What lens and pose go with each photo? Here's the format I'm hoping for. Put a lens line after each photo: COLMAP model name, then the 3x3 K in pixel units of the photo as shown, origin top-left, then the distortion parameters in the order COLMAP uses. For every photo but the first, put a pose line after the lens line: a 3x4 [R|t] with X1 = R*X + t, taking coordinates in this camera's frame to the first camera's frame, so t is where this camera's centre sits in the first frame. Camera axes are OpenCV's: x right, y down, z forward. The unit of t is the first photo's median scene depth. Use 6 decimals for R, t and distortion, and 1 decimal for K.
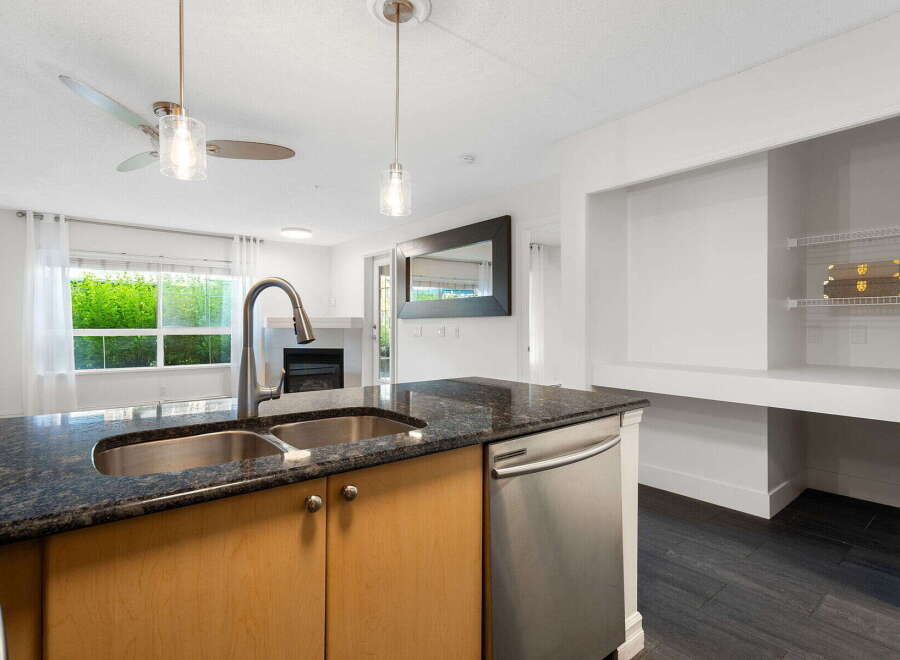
lens RADIAL K [[457.4, 0, 457.4], [0, 457.4, 328.7], [0, 0, 1]] dist [-0.003978, 0.000364]
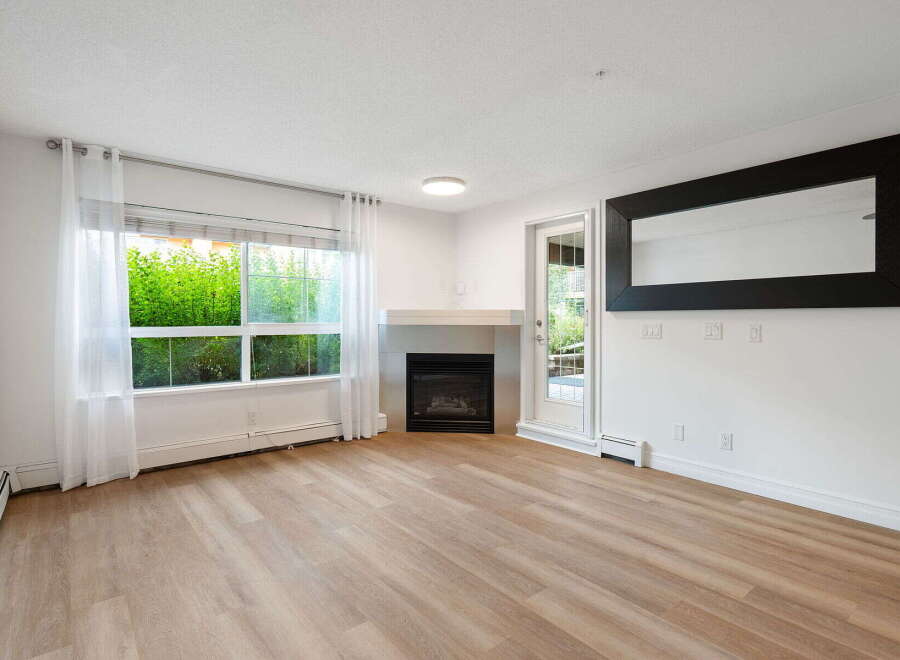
lens RADIAL K [[490.8, 0, 452.1], [0, 490.8, 322.8], [0, 0, 1]] dist [0.022163, -0.000848]
pose [[0.999989, -0.000406, 0.004600, -0.346471], [0.000422, 0.999994, -0.003465, -0.002228], [-0.004598, 0.003467, 0.999983, 0.261616]]
